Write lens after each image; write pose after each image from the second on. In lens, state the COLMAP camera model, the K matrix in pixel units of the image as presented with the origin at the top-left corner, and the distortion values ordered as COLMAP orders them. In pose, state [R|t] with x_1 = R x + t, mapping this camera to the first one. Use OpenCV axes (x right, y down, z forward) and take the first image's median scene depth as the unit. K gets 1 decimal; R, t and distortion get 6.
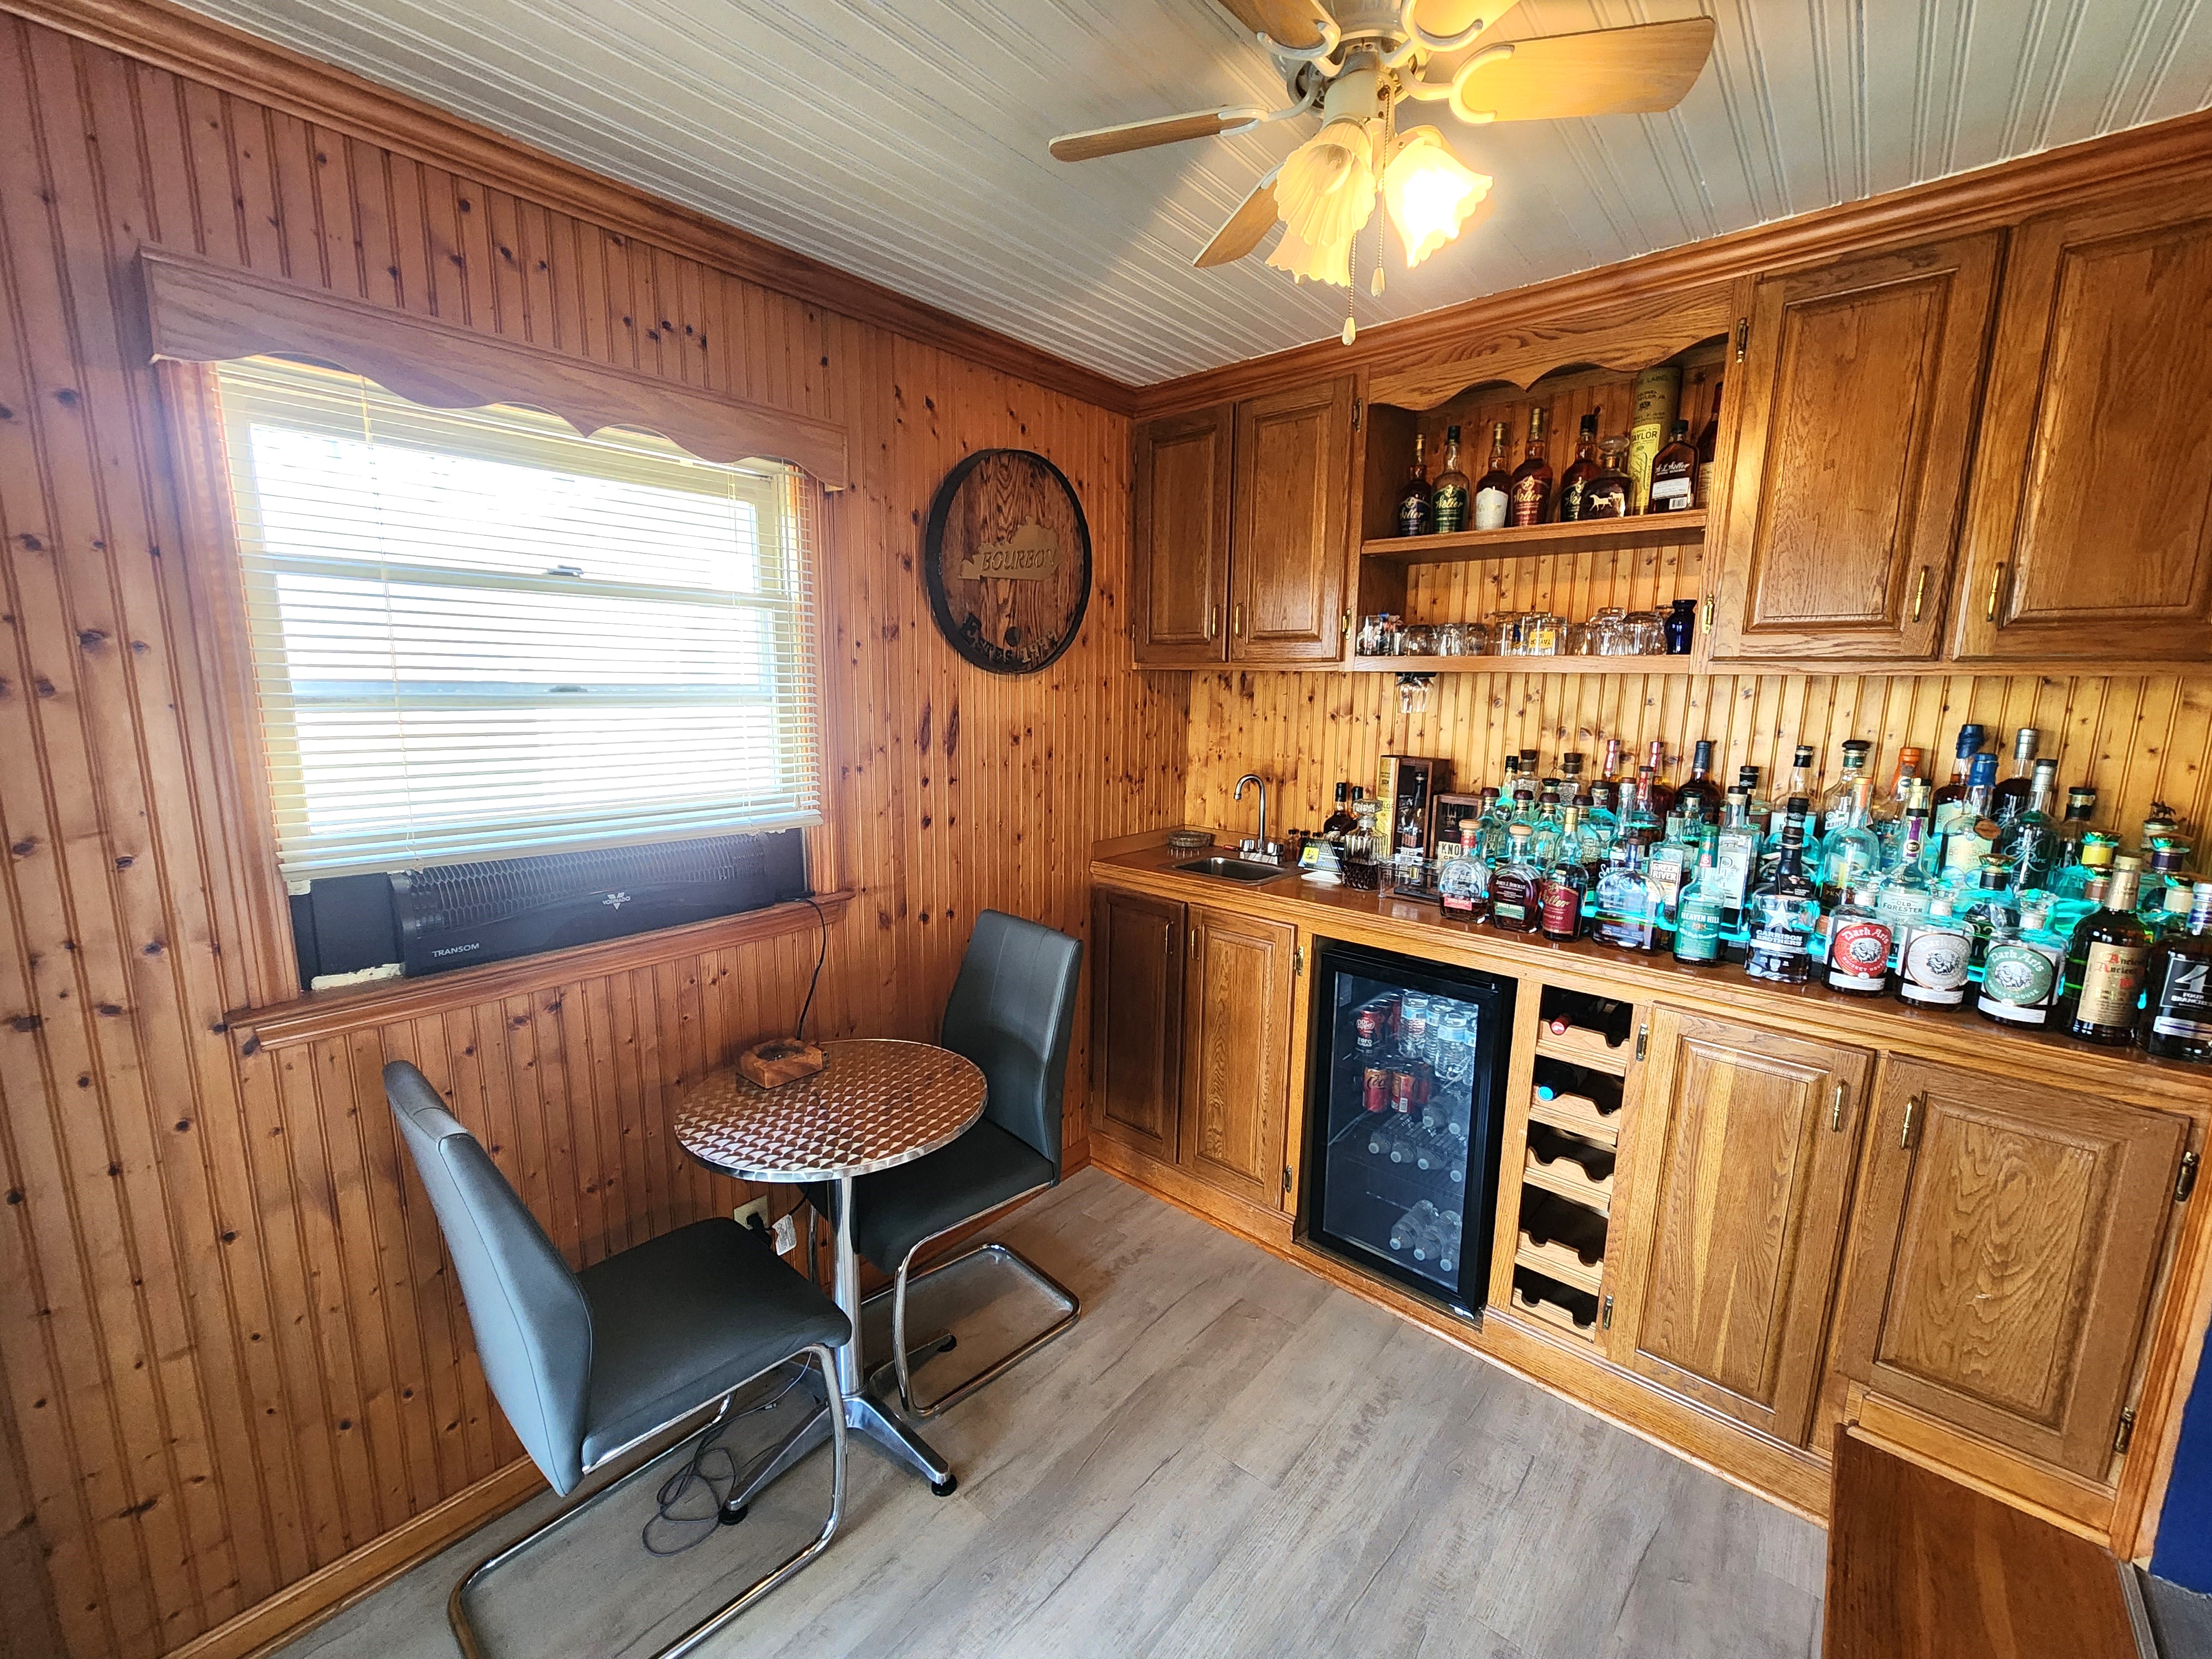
lens RADIAL K [[892.6, 0, 1104.5], [0, 892.6, 826.5], [0, 0, 1]] dist [-0.009359, 0.000645]
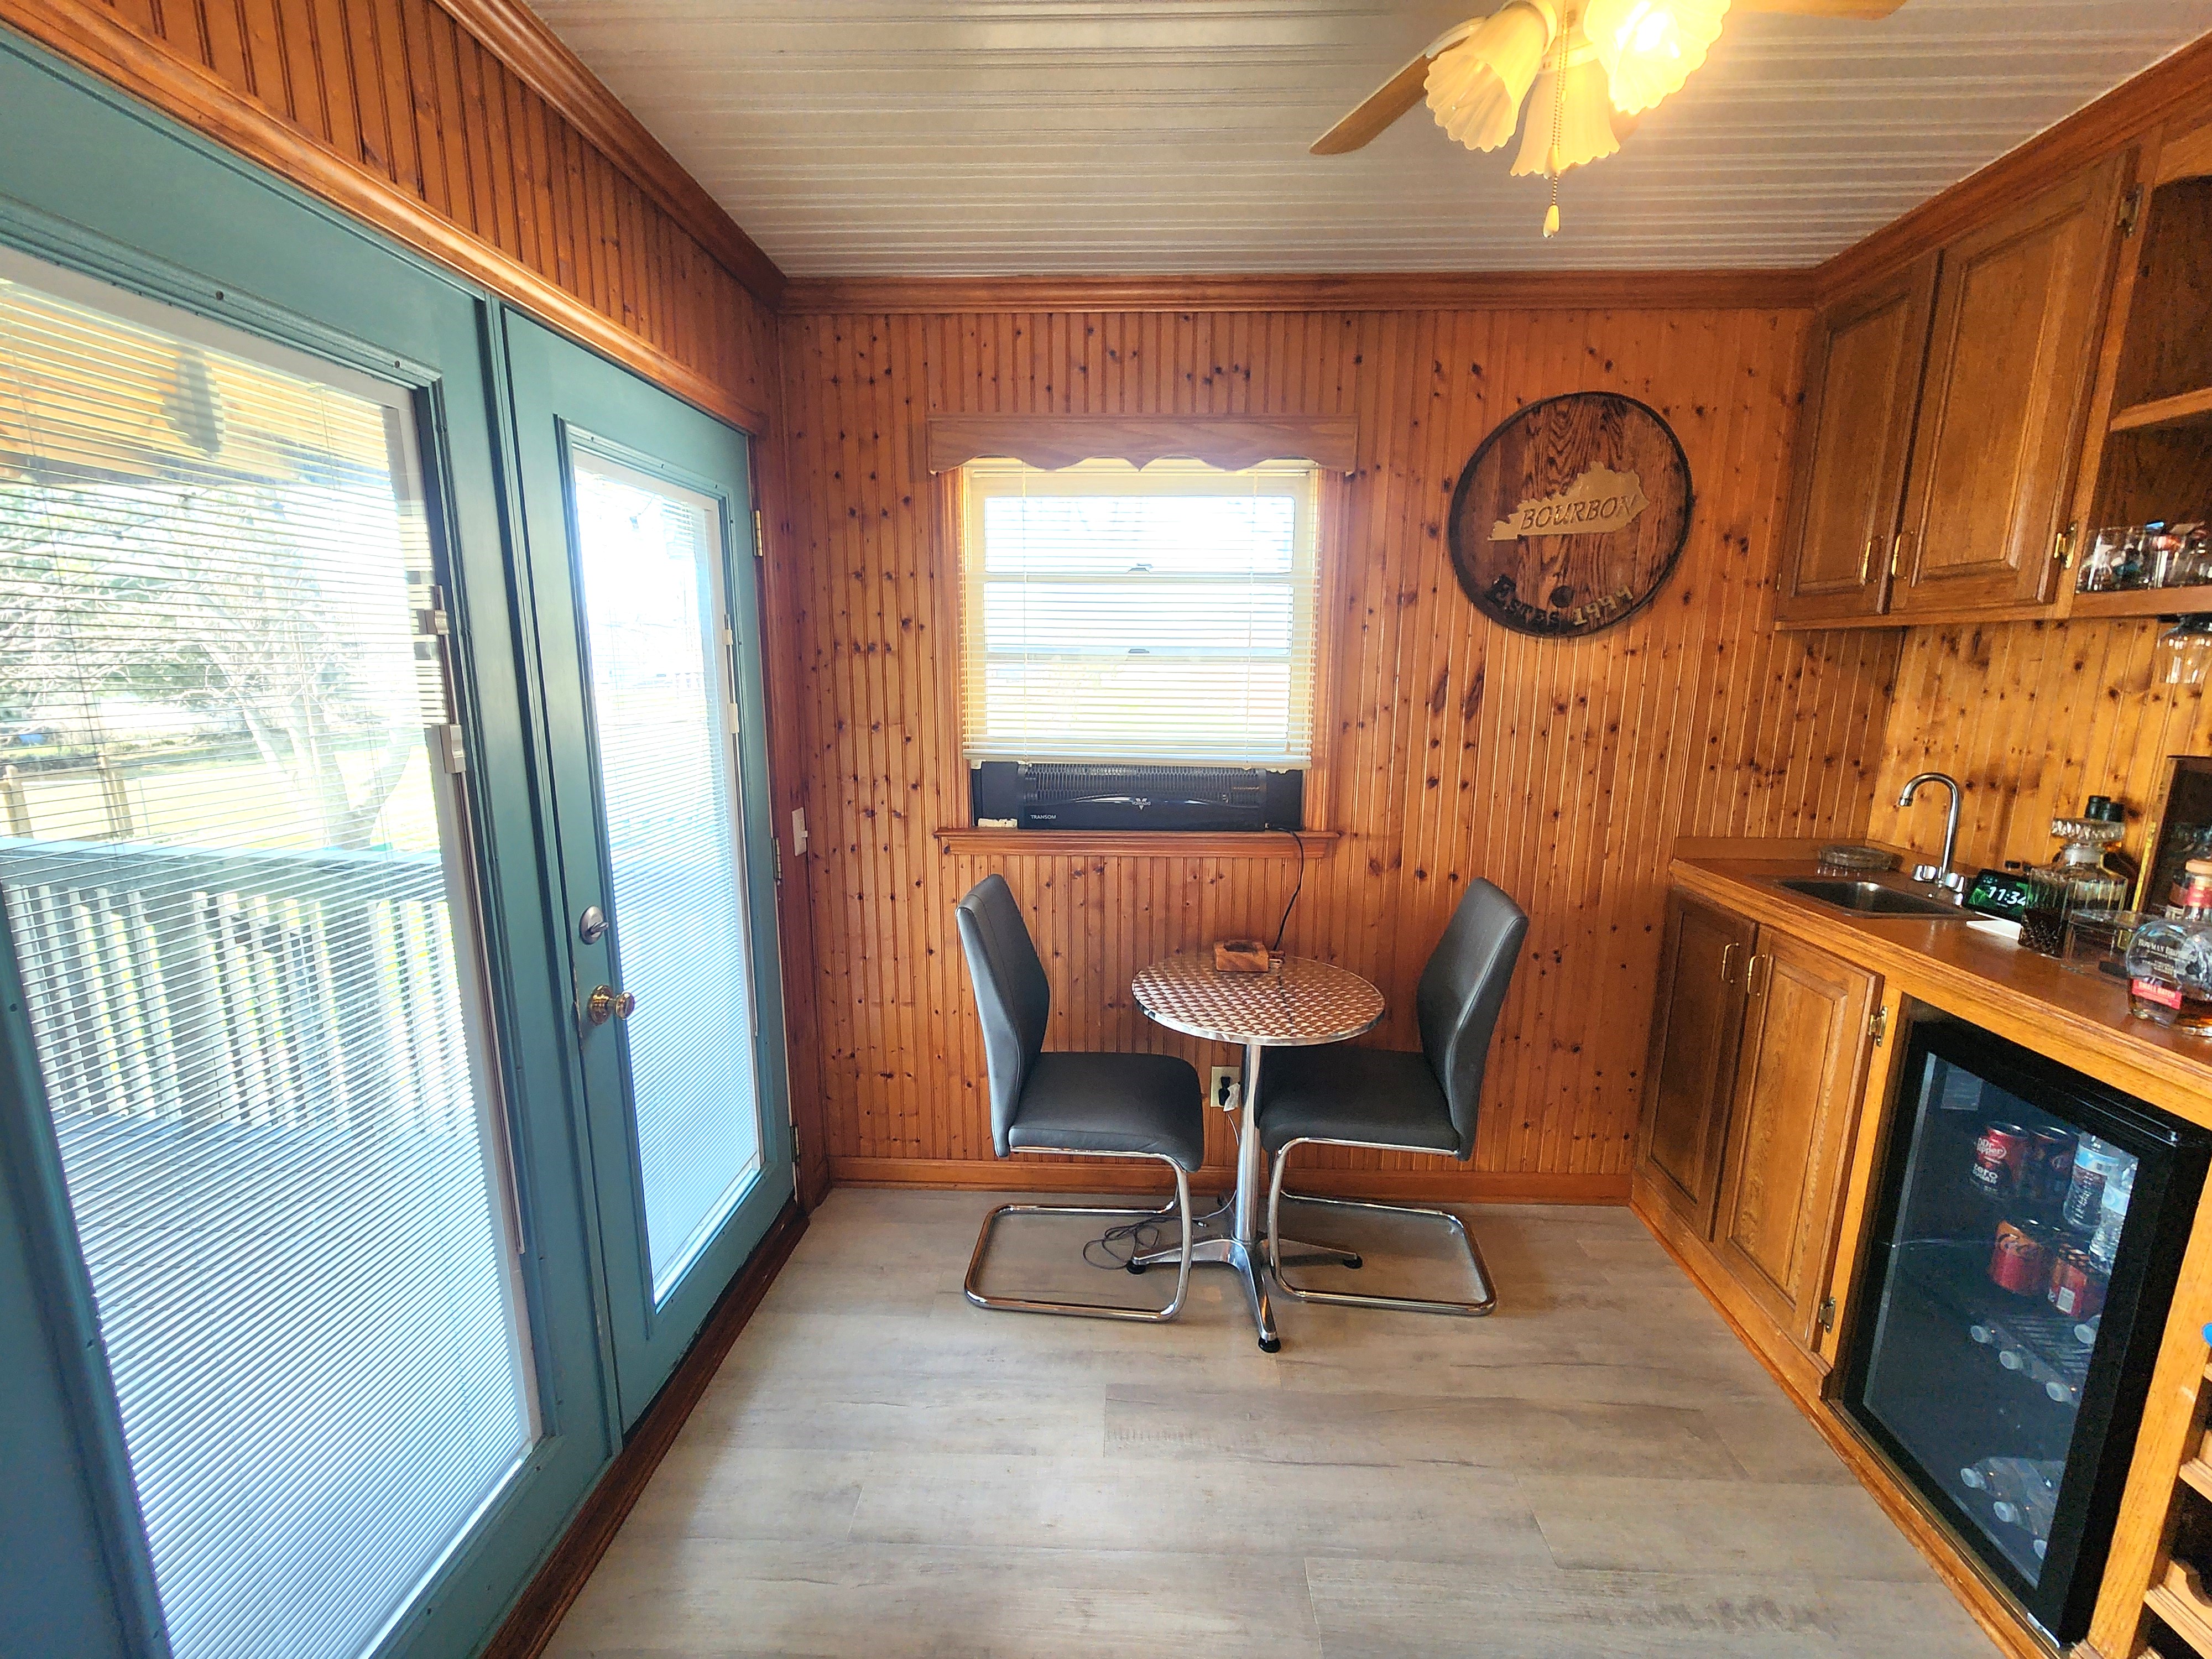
lens RADIAL K [[892.6, 0, 1113.7], [0, 892.6, 827.9], [0, 0, 1]] dist [-0.009359, 0.000645]
pose [[0.625662, 0.134393, -0.768430, 0.389714], [-0.124264, 0.989640, 0.071904, 0.020094], [0.770133, 0.050500, 0.635881, 0.065096]]
